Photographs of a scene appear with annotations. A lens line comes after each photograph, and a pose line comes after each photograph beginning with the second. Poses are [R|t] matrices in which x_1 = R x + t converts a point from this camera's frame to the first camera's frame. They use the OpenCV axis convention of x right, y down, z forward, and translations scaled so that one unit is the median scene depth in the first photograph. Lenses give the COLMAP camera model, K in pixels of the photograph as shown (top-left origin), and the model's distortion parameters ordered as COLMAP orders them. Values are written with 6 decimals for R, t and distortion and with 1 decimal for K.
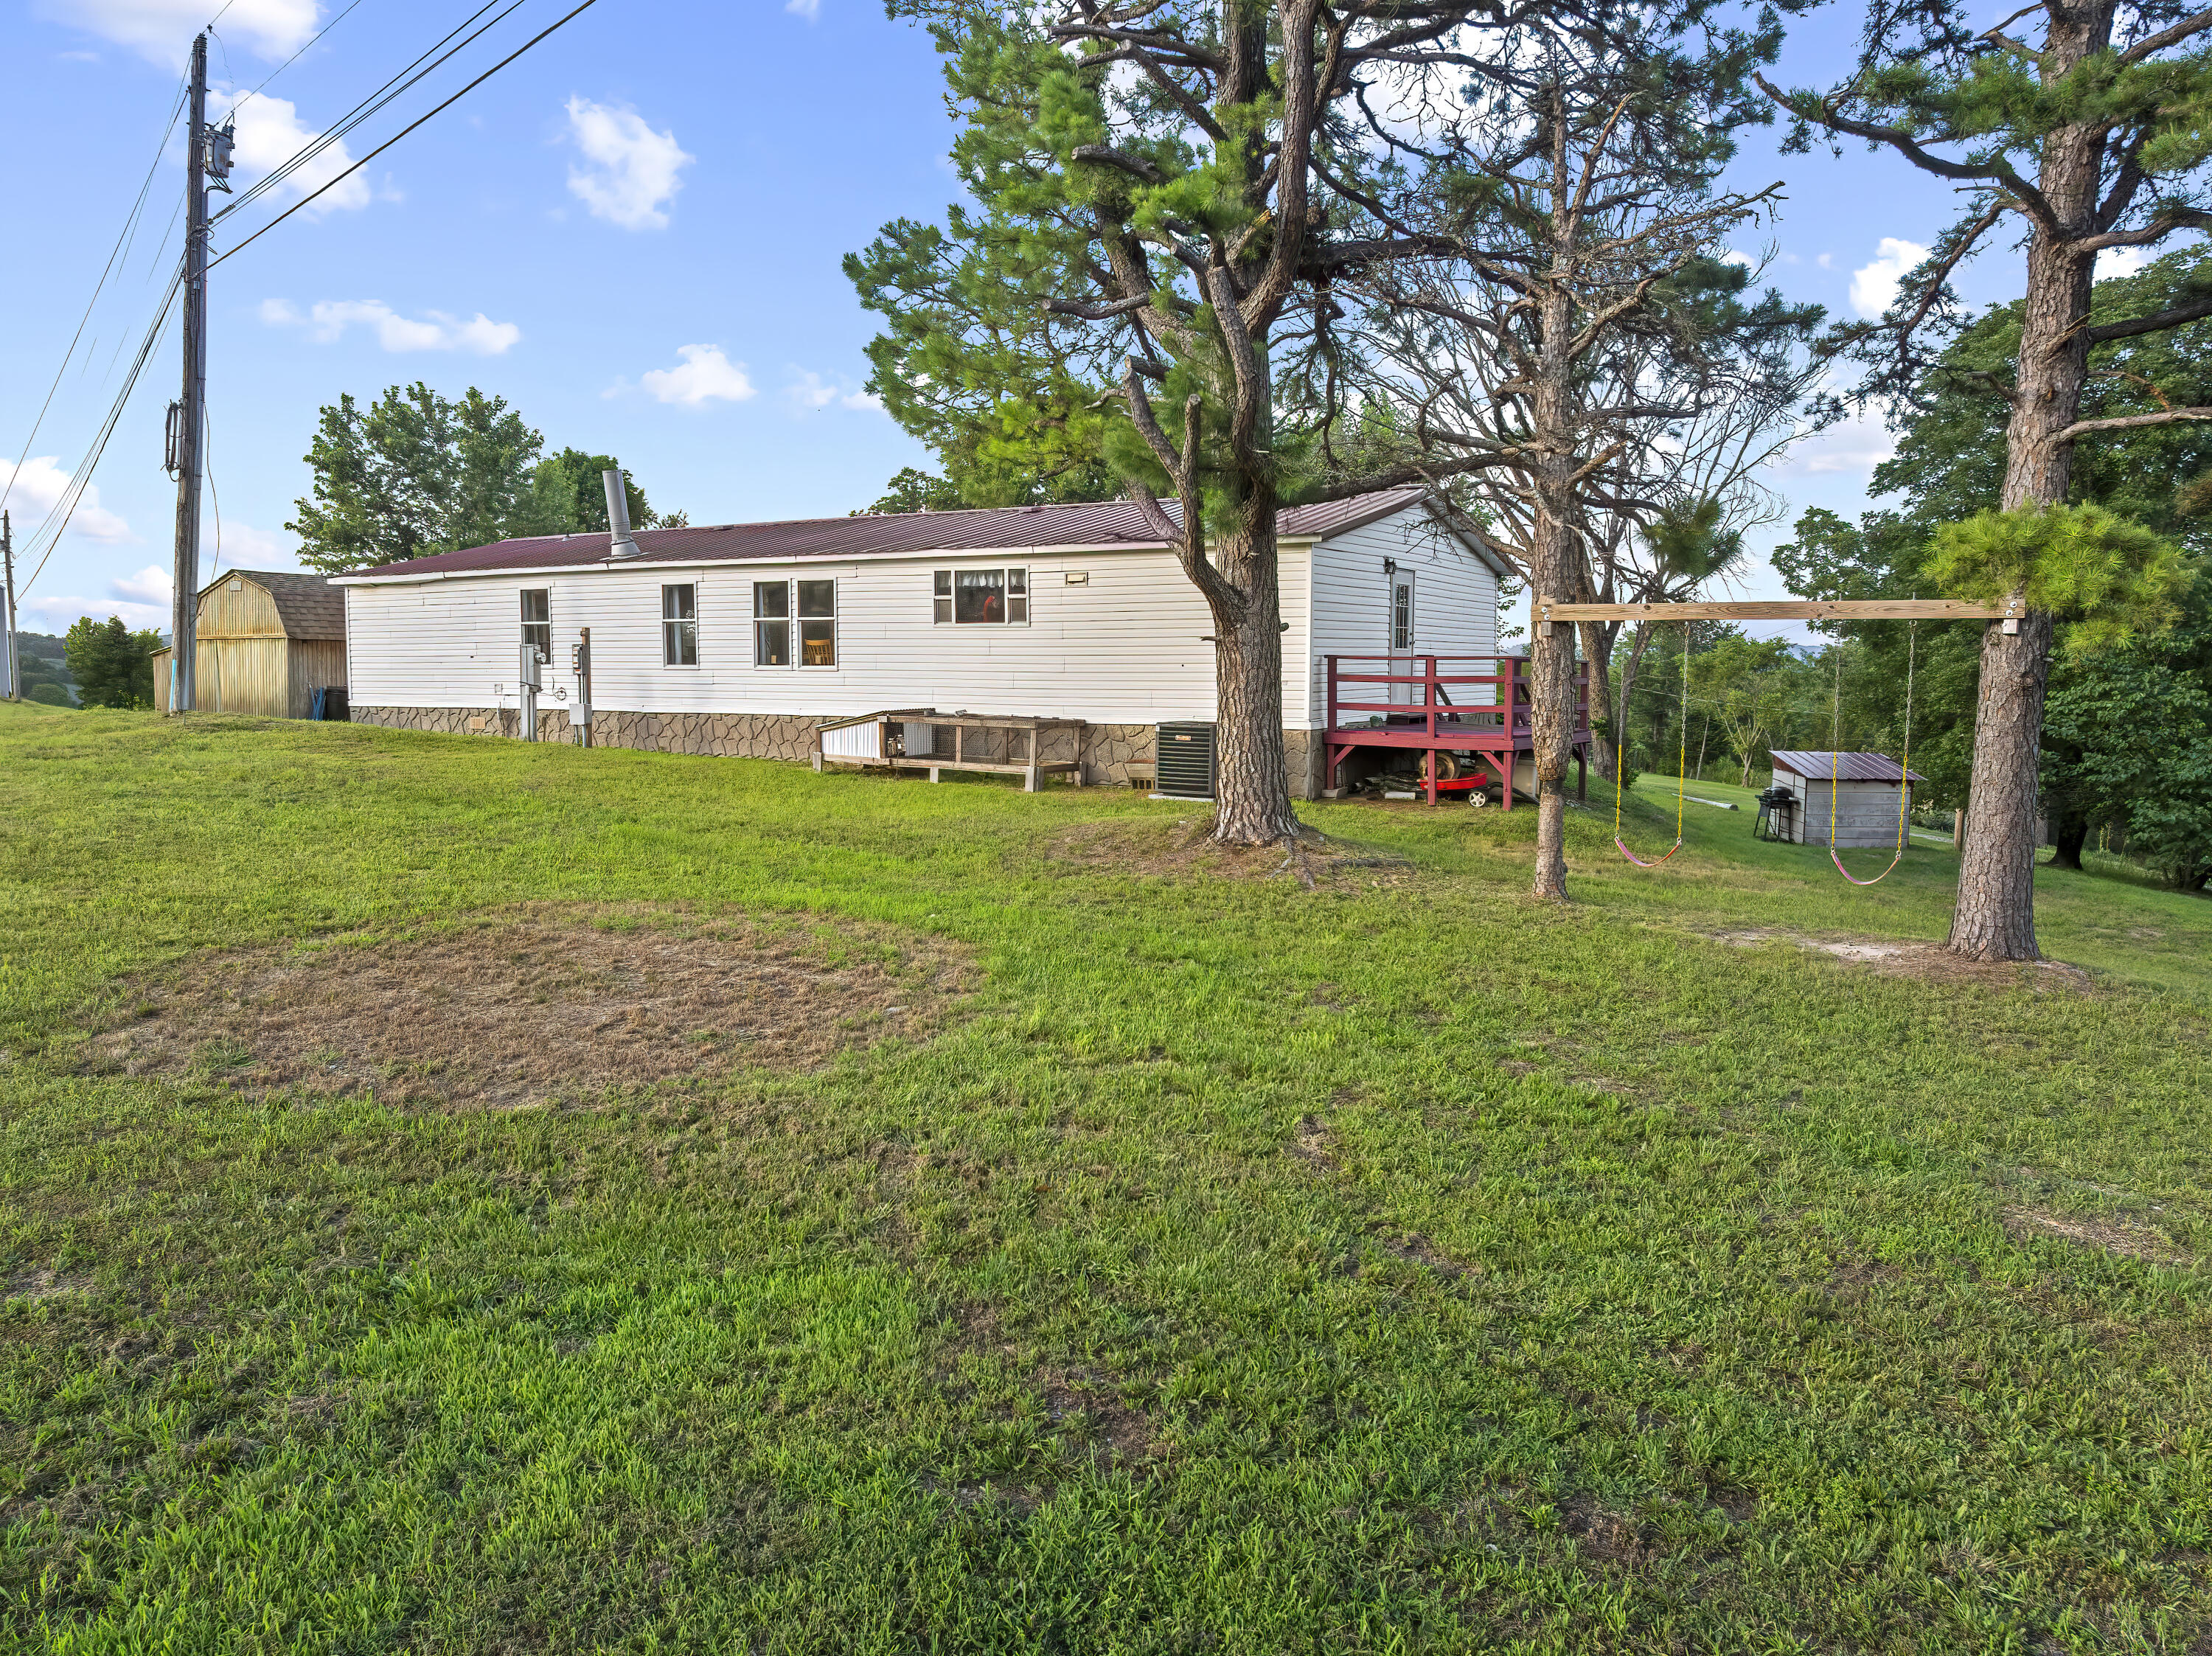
lens RADIAL K [[1550.6, 0, 1106.0], [0, 1550.6, 828.0], [0, 0, 1]] dist [-0.004429, -0.001317]
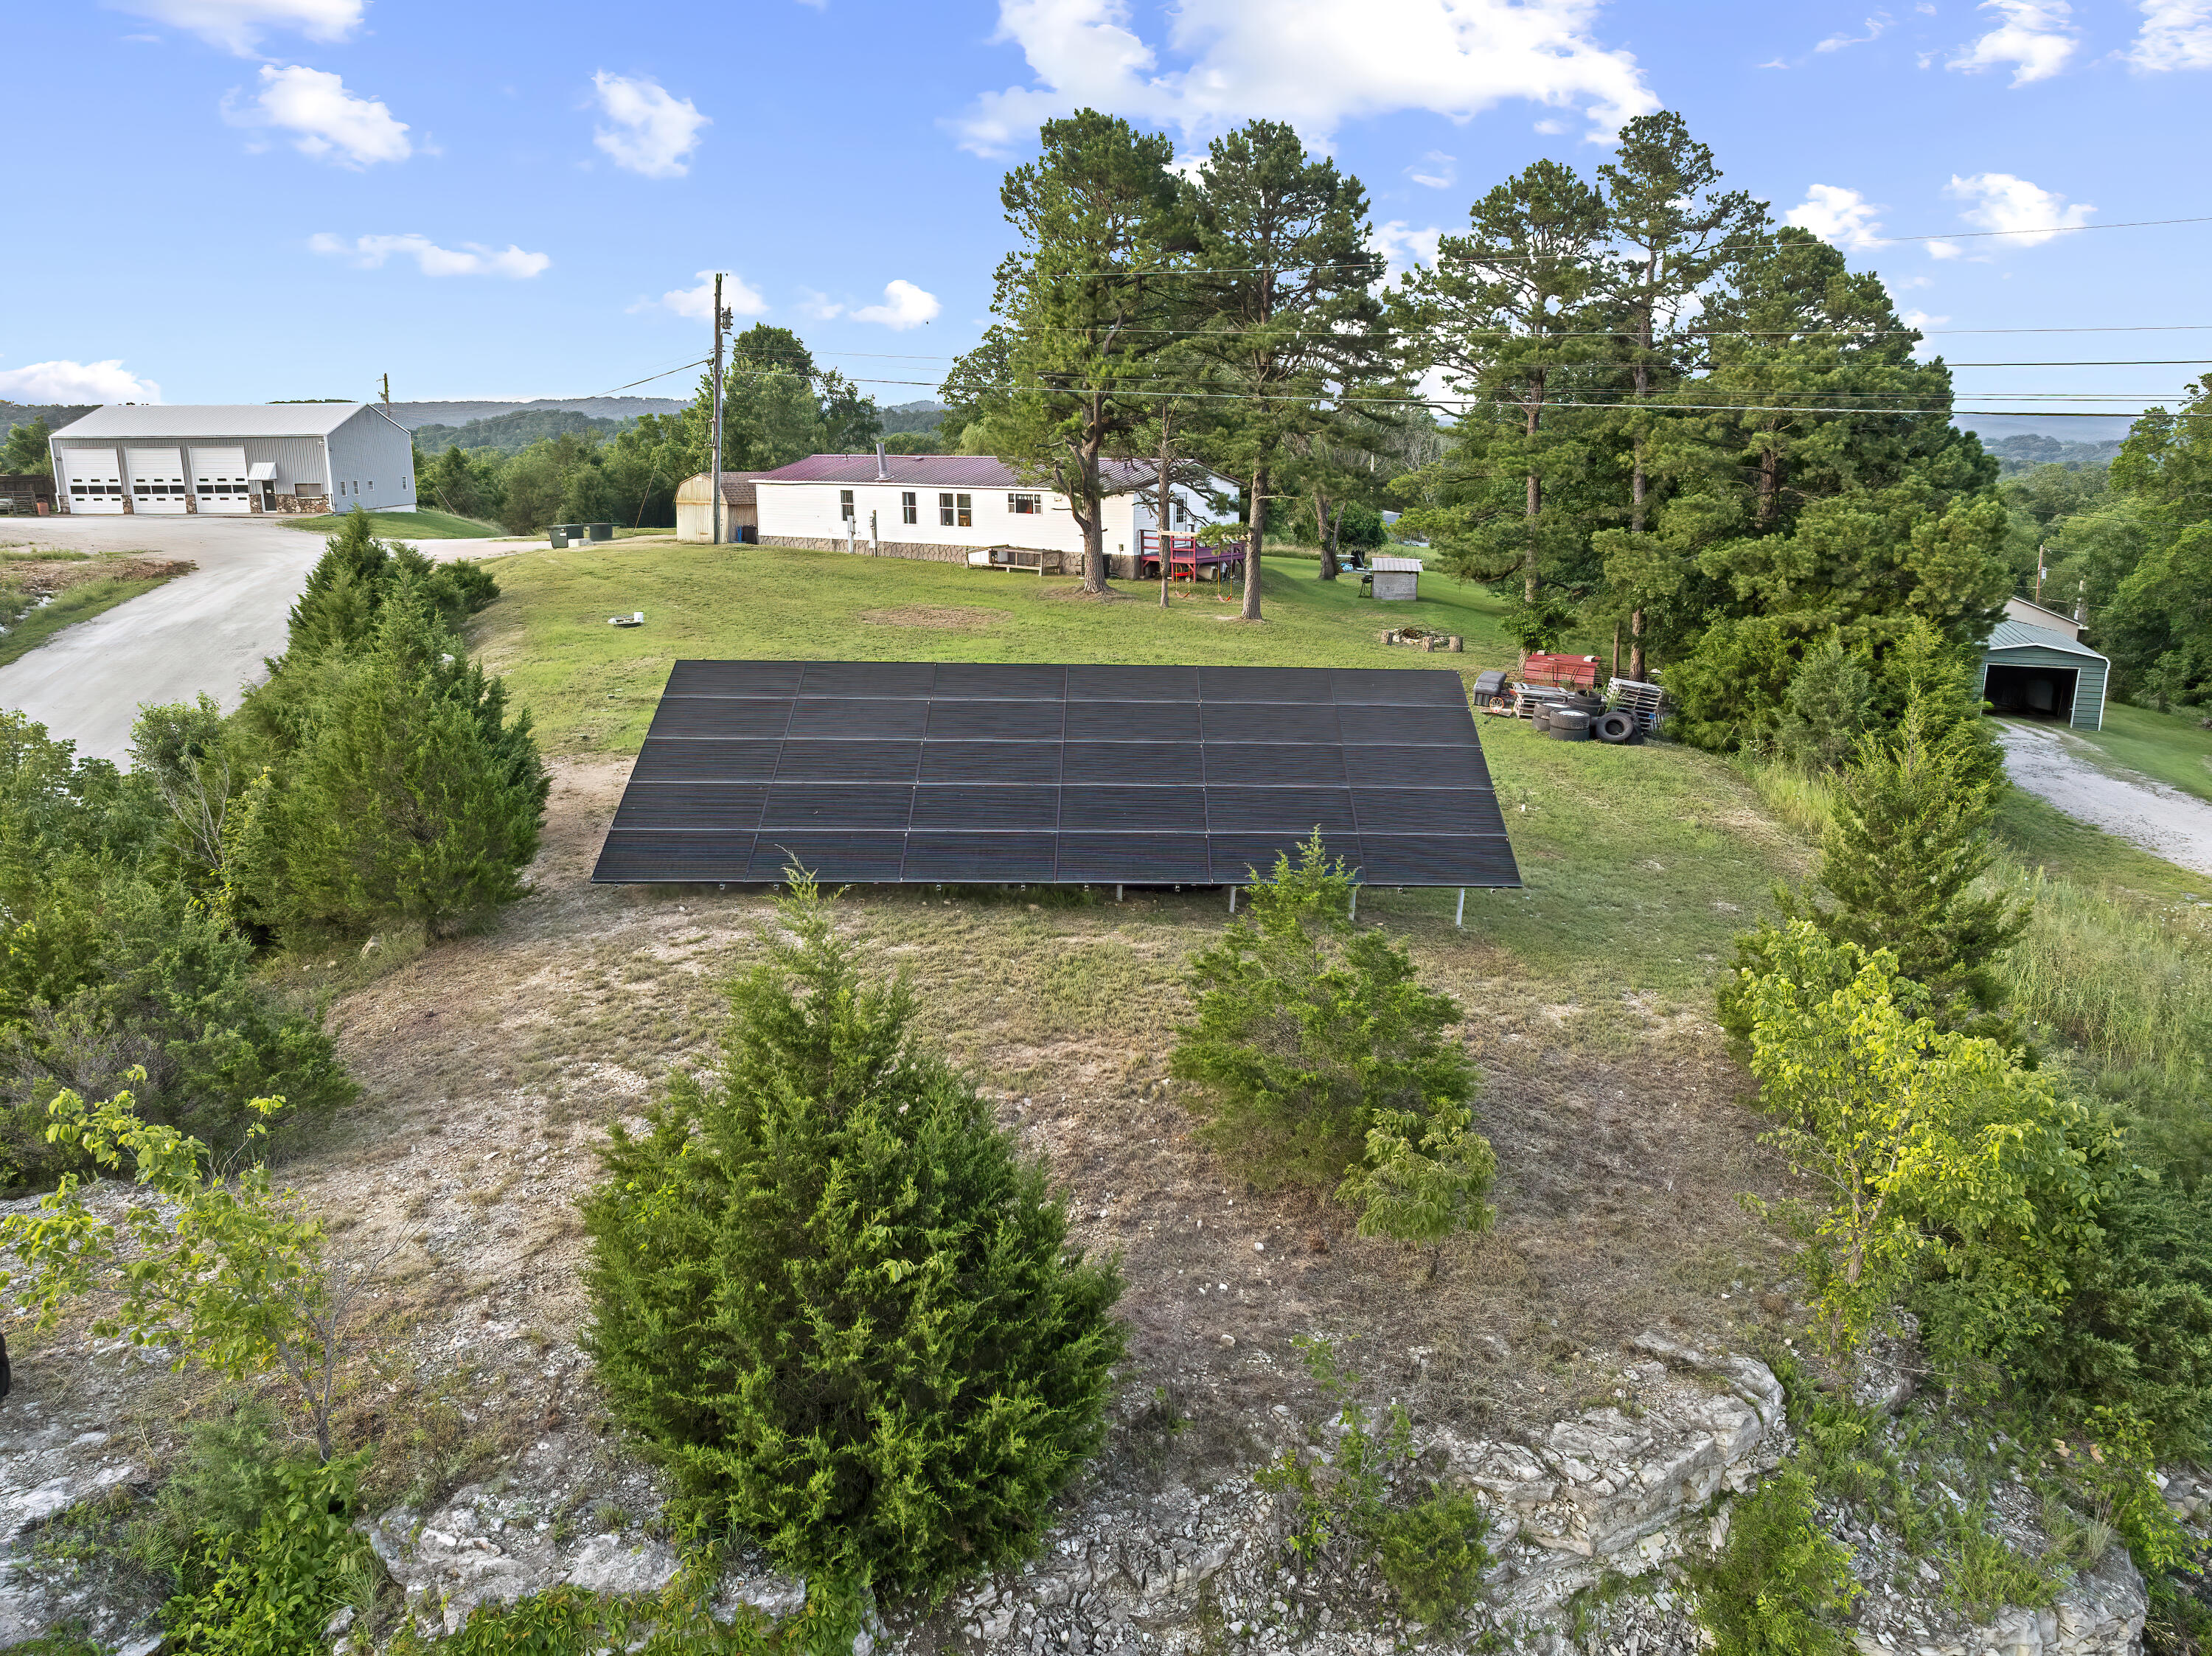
lens RADIAL K [[1642.3, 0, 1106.0], [0, 1642.3, 828.0], [0, 0, 1]] dist [-0.001354, 0.001152]
pose [[0.998298, 0.009310, -0.057576, 0.223057], [-0.000471, 0.988433, 0.151657, -0.020884], [0.058322, -0.151372, 0.986755, -1.843153]]
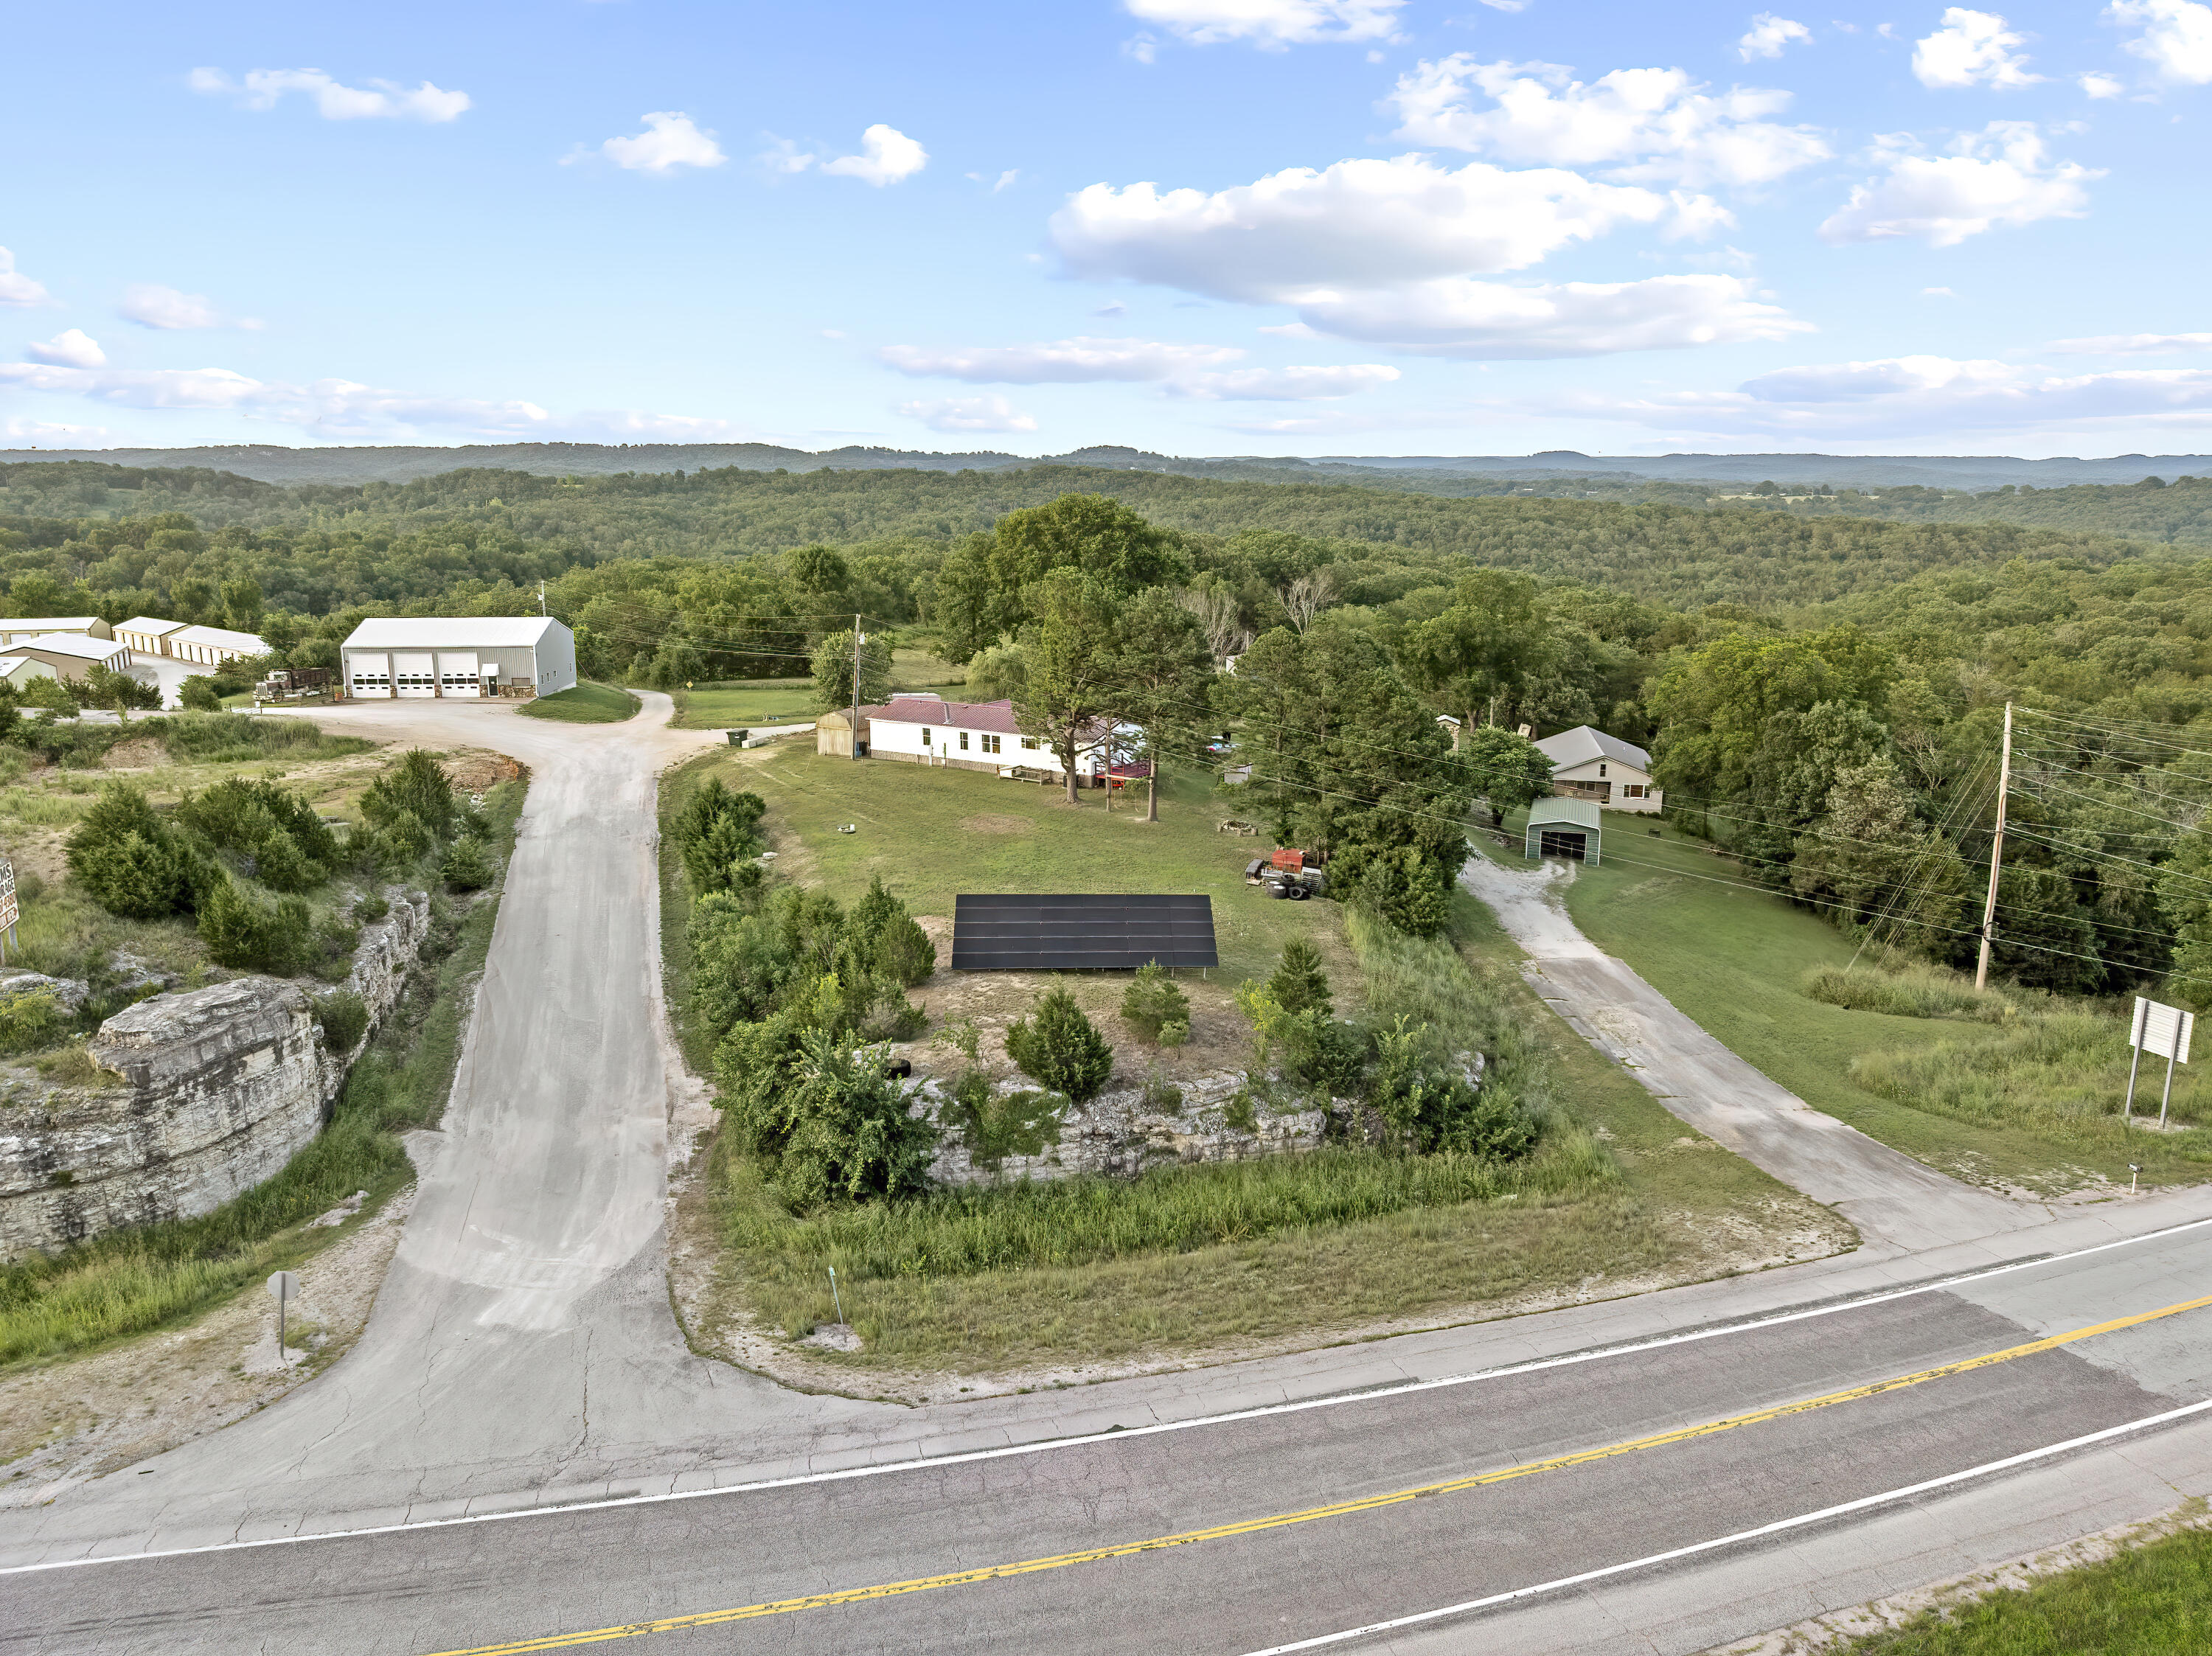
lens RADIAL K [[1544.4, 0, 1106.0], [0, 1544.4, 828.0], [0, 0, 1]] dist [-0.025169, -0.002009]
pose [[0.999854, -0.002588, -0.016914, 0.232813], [0.004631, 0.992535, 0.121870, -0.456425], [0.016472, -0.121931, 0.992402, -3.756461]]
